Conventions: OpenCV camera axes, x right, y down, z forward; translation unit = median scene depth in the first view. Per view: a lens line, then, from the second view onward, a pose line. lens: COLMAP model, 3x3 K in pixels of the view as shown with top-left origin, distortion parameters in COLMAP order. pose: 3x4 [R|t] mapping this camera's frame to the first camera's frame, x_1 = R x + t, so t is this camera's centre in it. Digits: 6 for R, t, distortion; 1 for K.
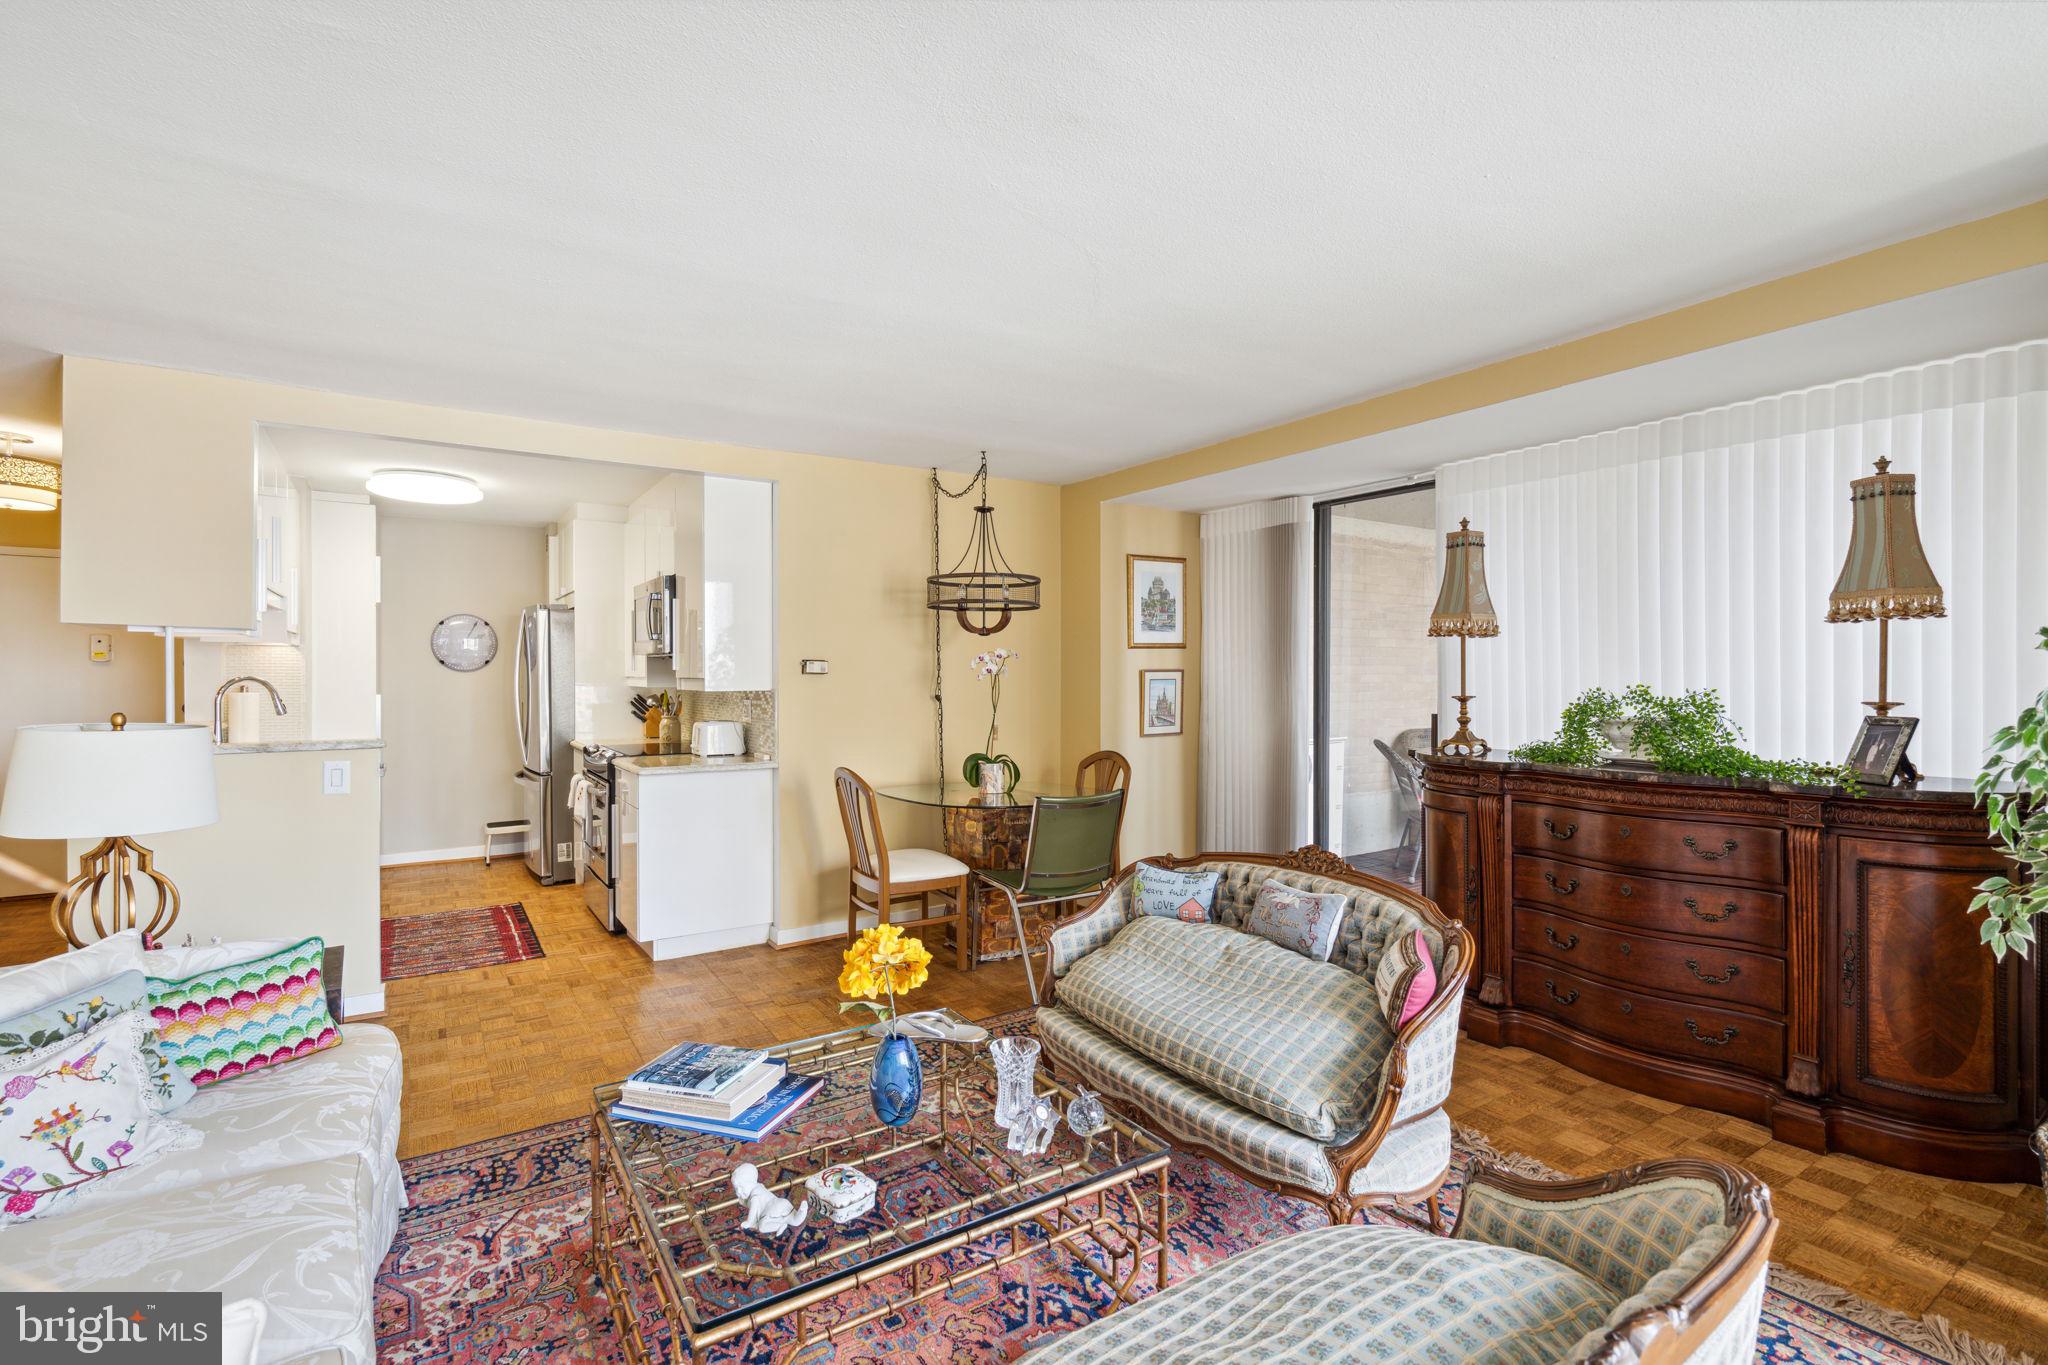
lens RADIAL K [[928.4, 0, 1010.2], [0, 928.4, 683.5], [0, 0, 1]] dist [0.000018, 0.003464]
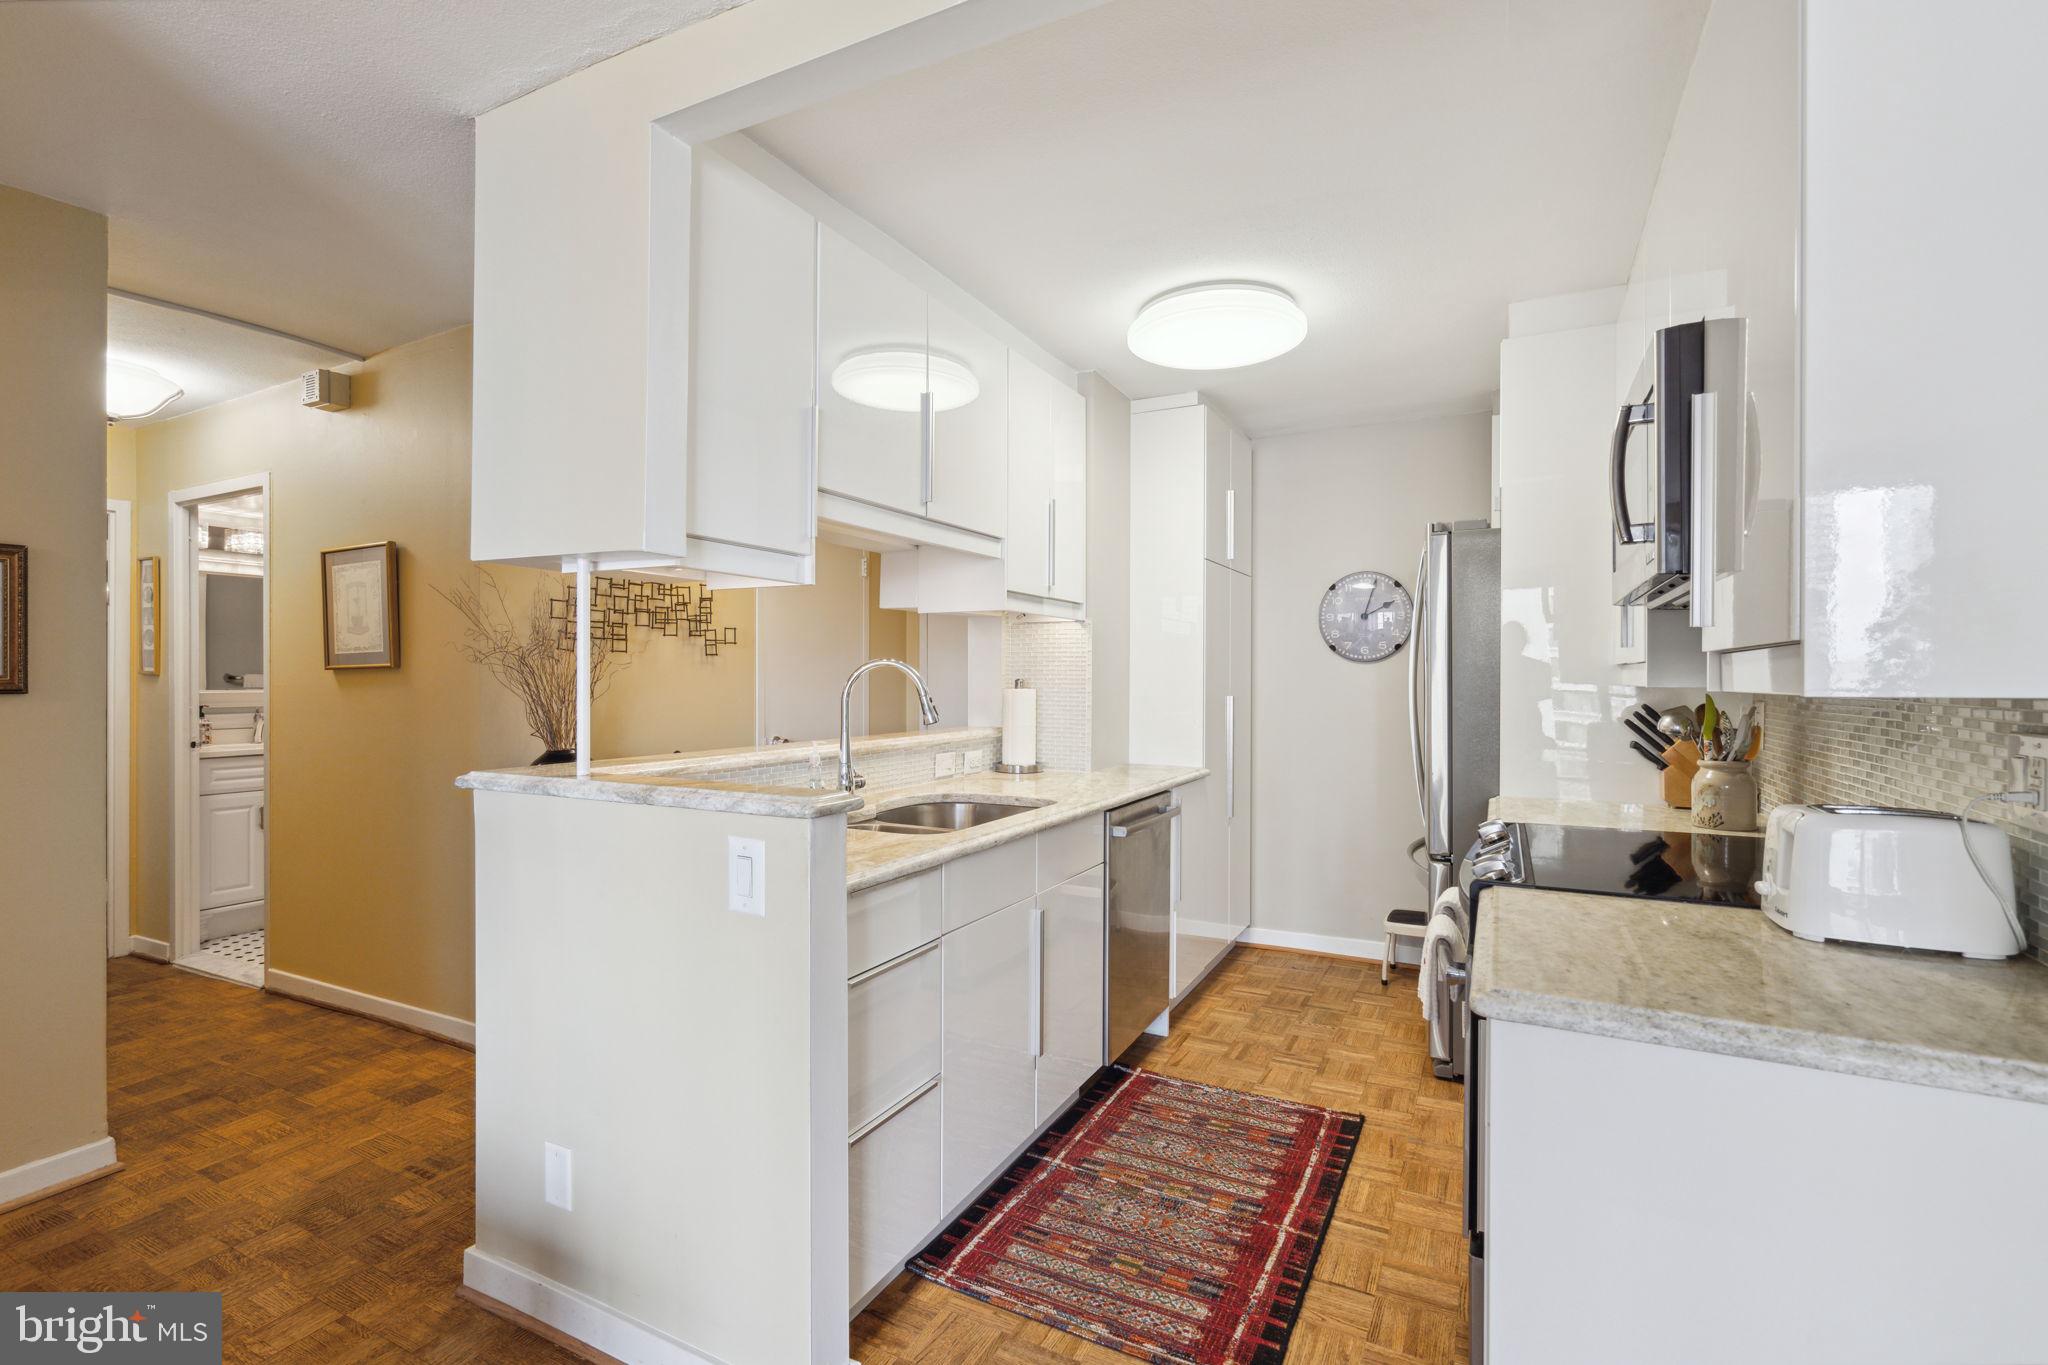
lens RADIAL K [[928.4, 0, 1015.7], [0, 928.4, 686.6], [0, 0, 1]] dist [0.000018, 0.003464]
pose [[0.489133, 0.006448, -0.872185, -0.220240], [-0.010570, 0.999943, 0.001465, 0.007893], [0.872145, 0.008503, 0.489173, 0.703469]]
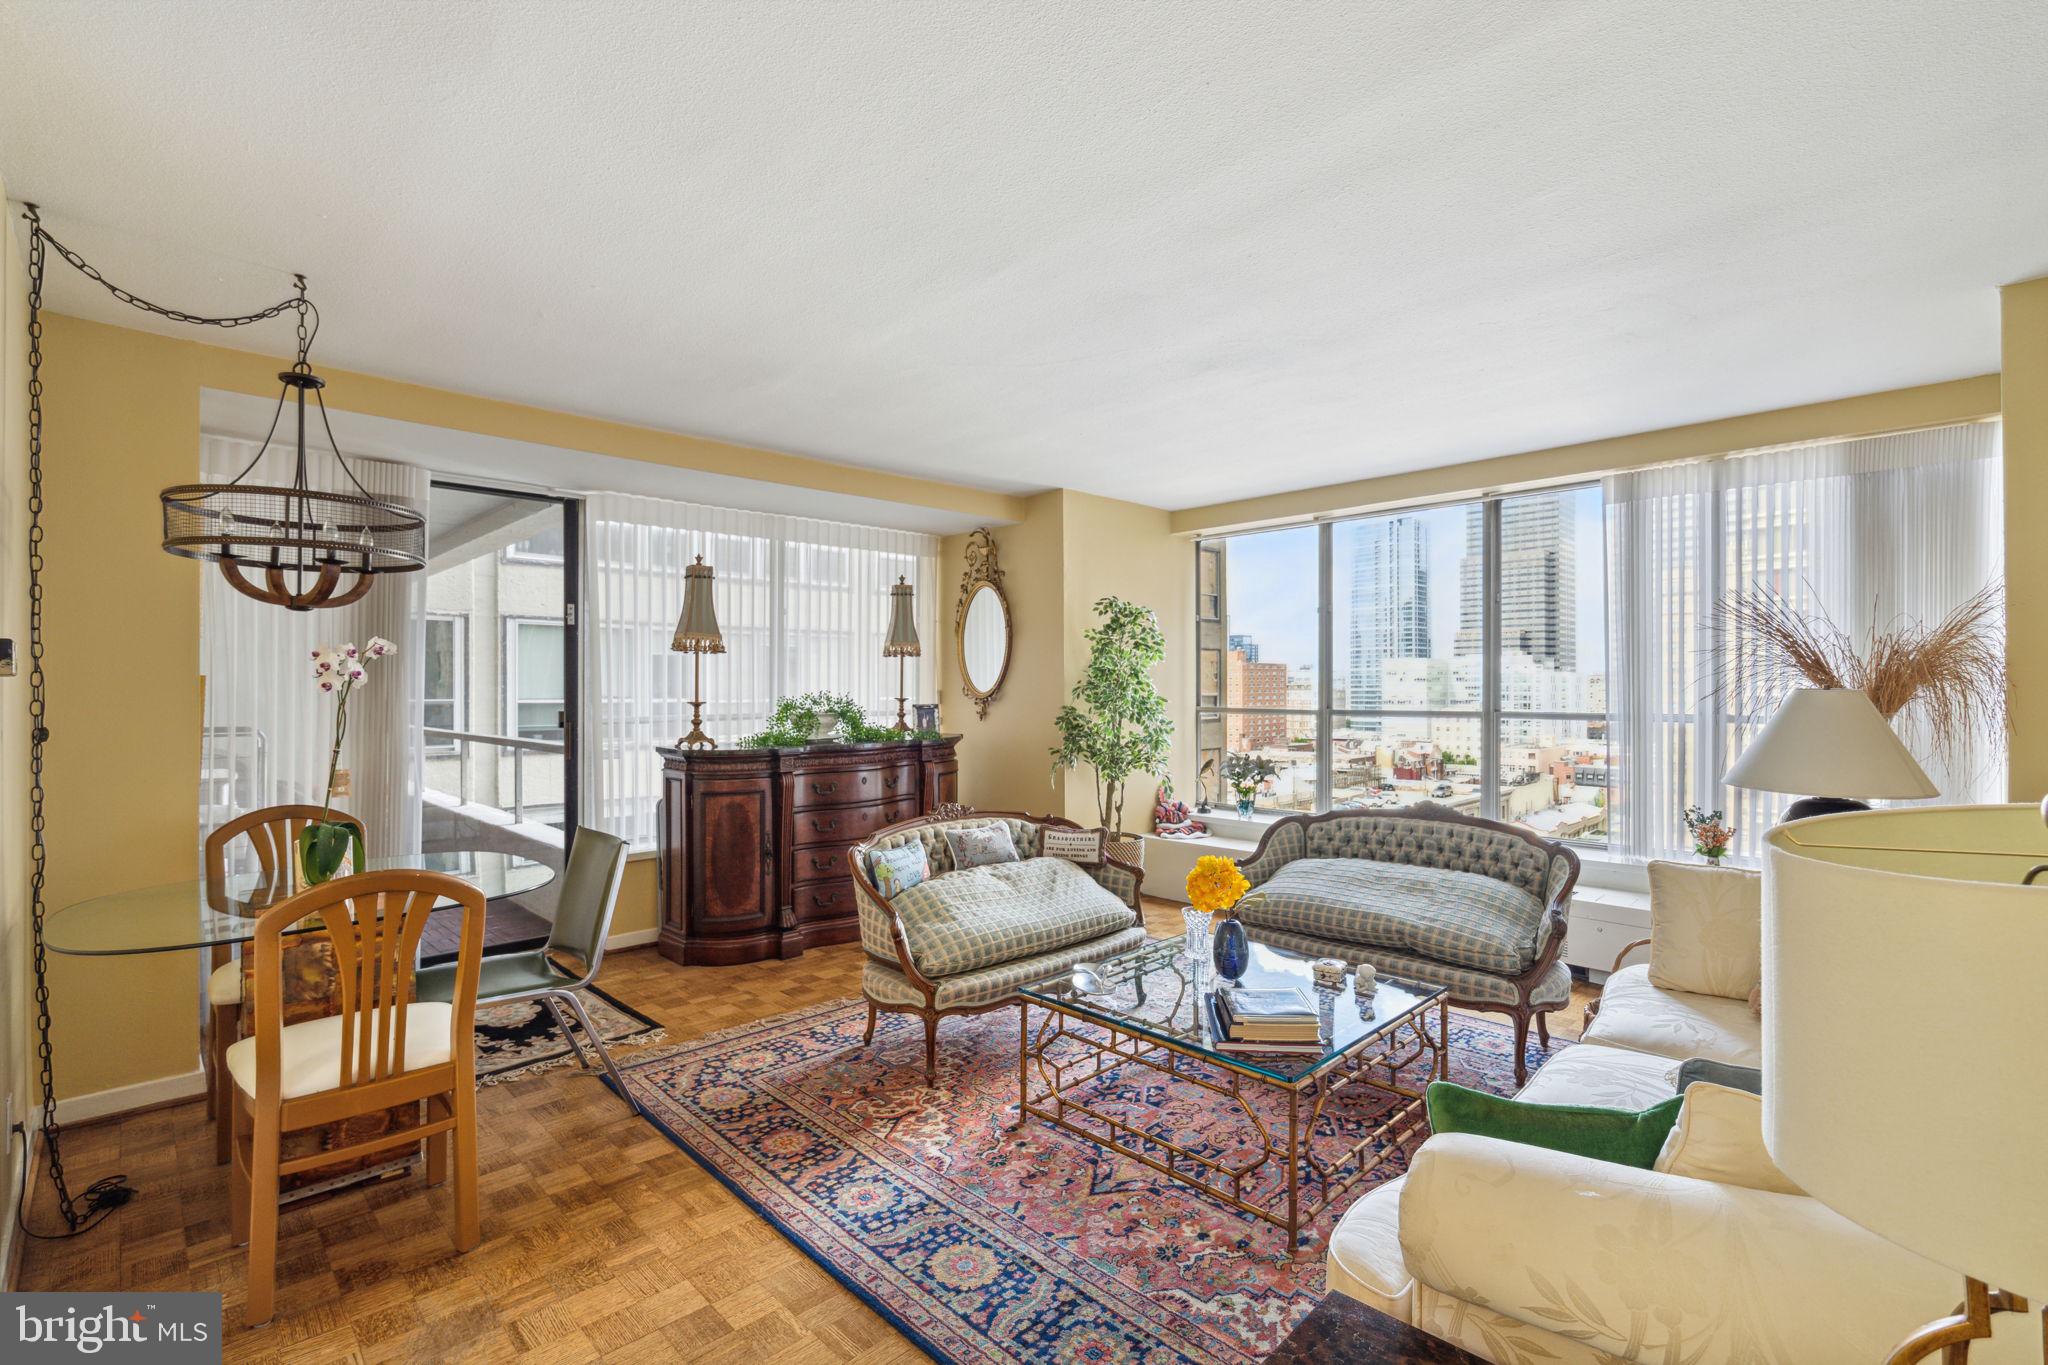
lens RADIAL K [[928.4, 0, 1039.0], [0, 928.4, 682.0], [0, 0, 1]] dist [0.000018, 0.003464]
pose [[-0.207991, 0.006225, 0.978111, -0.652978], [0.011829, 0.999923, -0.003849, -0.001557], [-0.978059, 0.010769, -0.208048, 0.690261]]
